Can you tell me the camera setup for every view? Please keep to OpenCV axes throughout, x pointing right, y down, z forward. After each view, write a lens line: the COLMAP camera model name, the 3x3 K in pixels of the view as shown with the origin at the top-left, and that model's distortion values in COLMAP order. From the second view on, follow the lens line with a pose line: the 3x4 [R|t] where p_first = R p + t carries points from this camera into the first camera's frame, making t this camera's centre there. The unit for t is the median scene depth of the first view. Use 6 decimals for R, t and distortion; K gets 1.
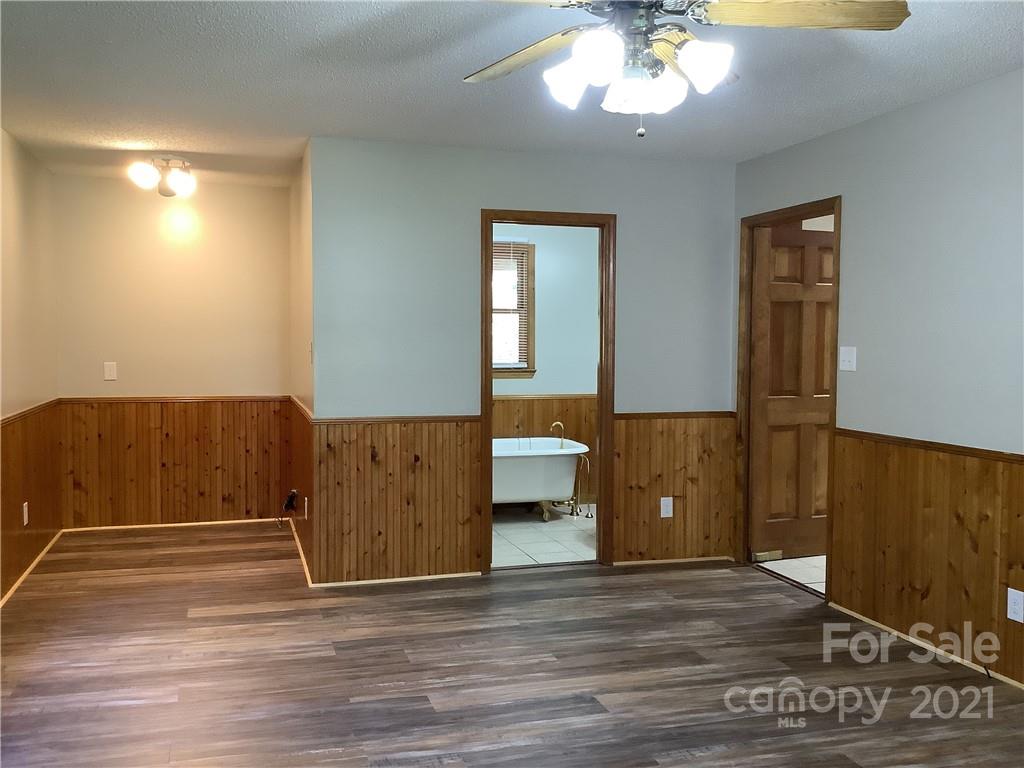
lens RADIAL K [[924.8, 0, 508.4], [0, 924.8, 385.6], [0, 0, 1]] dist [0.113552, -0.230221]
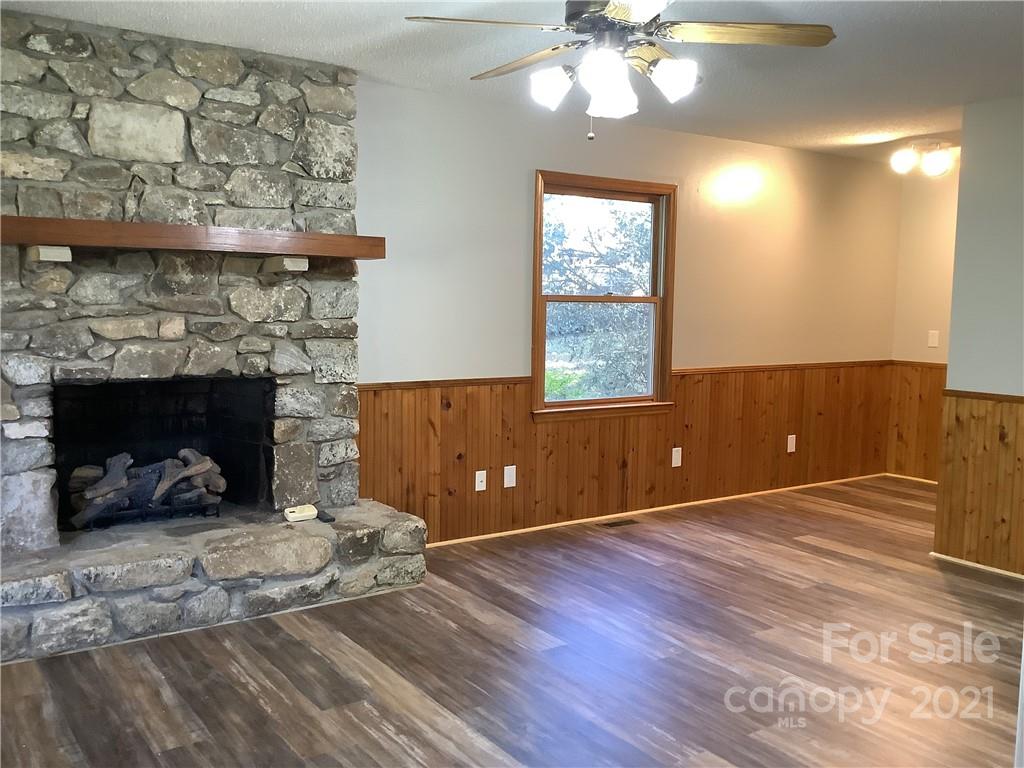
lens RADIAL K [[924.8, 0, 508.4], [0, 924.8, 385.6], [0, 0, 1]] dist [0.113552, -0.230221]
pose [[0.309297, 0.090400, -0.946659, 0.731778], [-0.064083, 0.995190, 0.074097, -0.016515], [0.948804, 0.037747, 0.313602, 0.289582]]
